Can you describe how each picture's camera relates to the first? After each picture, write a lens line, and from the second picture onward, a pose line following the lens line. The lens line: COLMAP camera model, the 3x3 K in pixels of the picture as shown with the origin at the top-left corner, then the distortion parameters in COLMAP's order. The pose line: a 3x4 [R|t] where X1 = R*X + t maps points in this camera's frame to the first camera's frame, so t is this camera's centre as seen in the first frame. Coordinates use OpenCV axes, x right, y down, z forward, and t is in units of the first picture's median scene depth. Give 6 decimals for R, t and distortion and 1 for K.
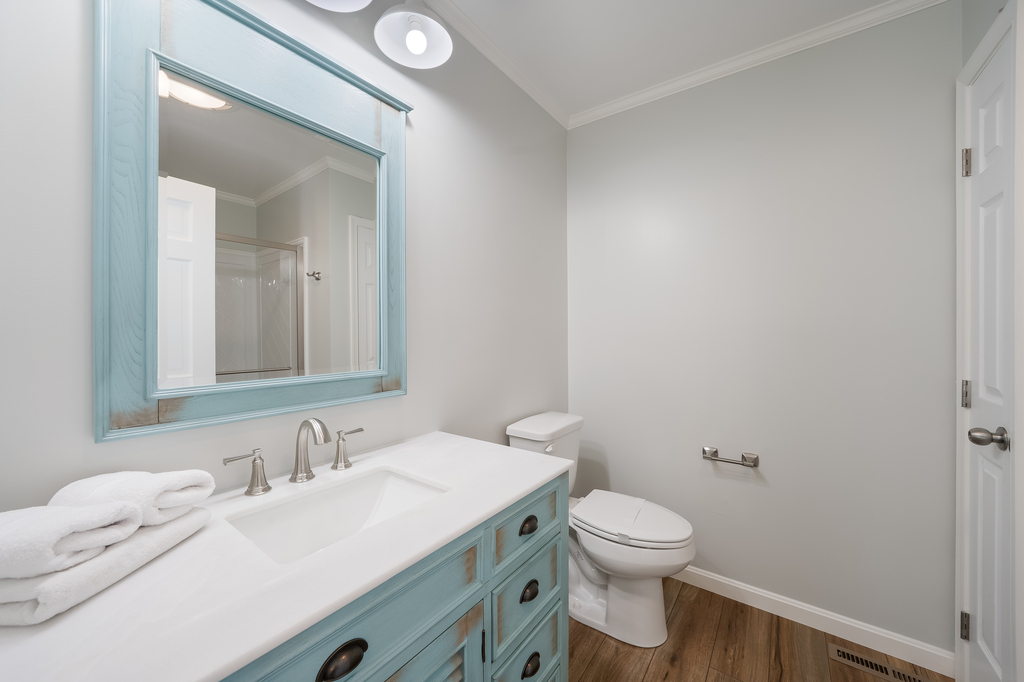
lens RADIAL K [[384.1, 0, 511.1], [0, 384.1, 337.4], [0, 0, 1]] dist [0.001960, 0.000038]
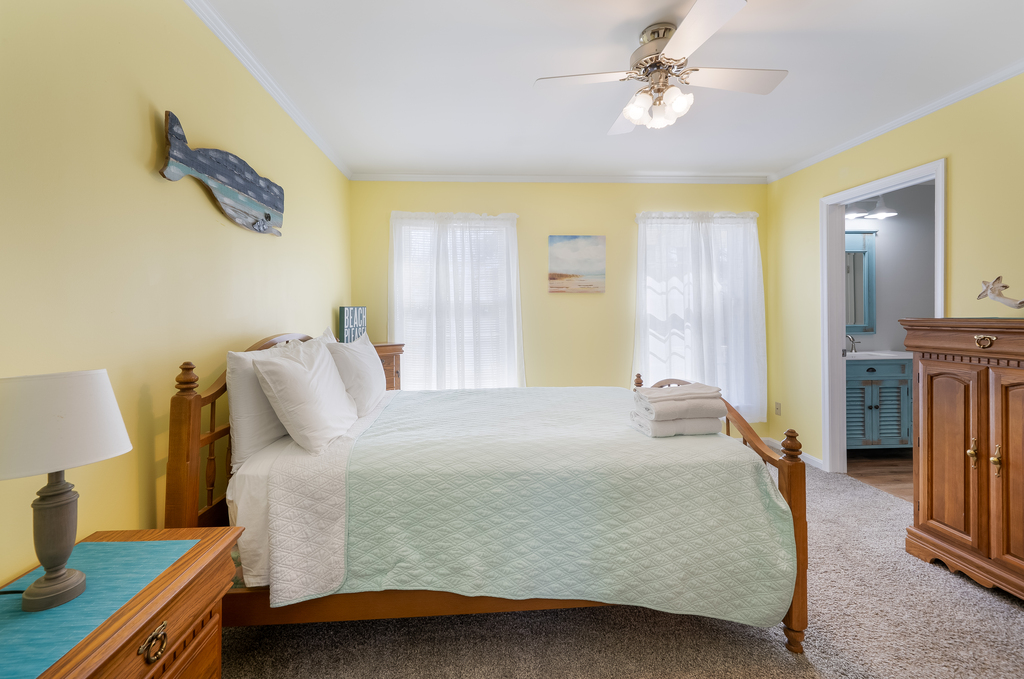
lens RADIAL K [[459.9, 0, 506.9], [0, 459.9, 317.9], [0, 0, 1]] dist [0.001415, 0.000457]
pose [[0.658912, -0.003638, -0.752211, 0.510134], [0.005330, 0.999986, -0.000167, 0.021070], [0.752201, -0.003899, 0.658922, -3.431611]]
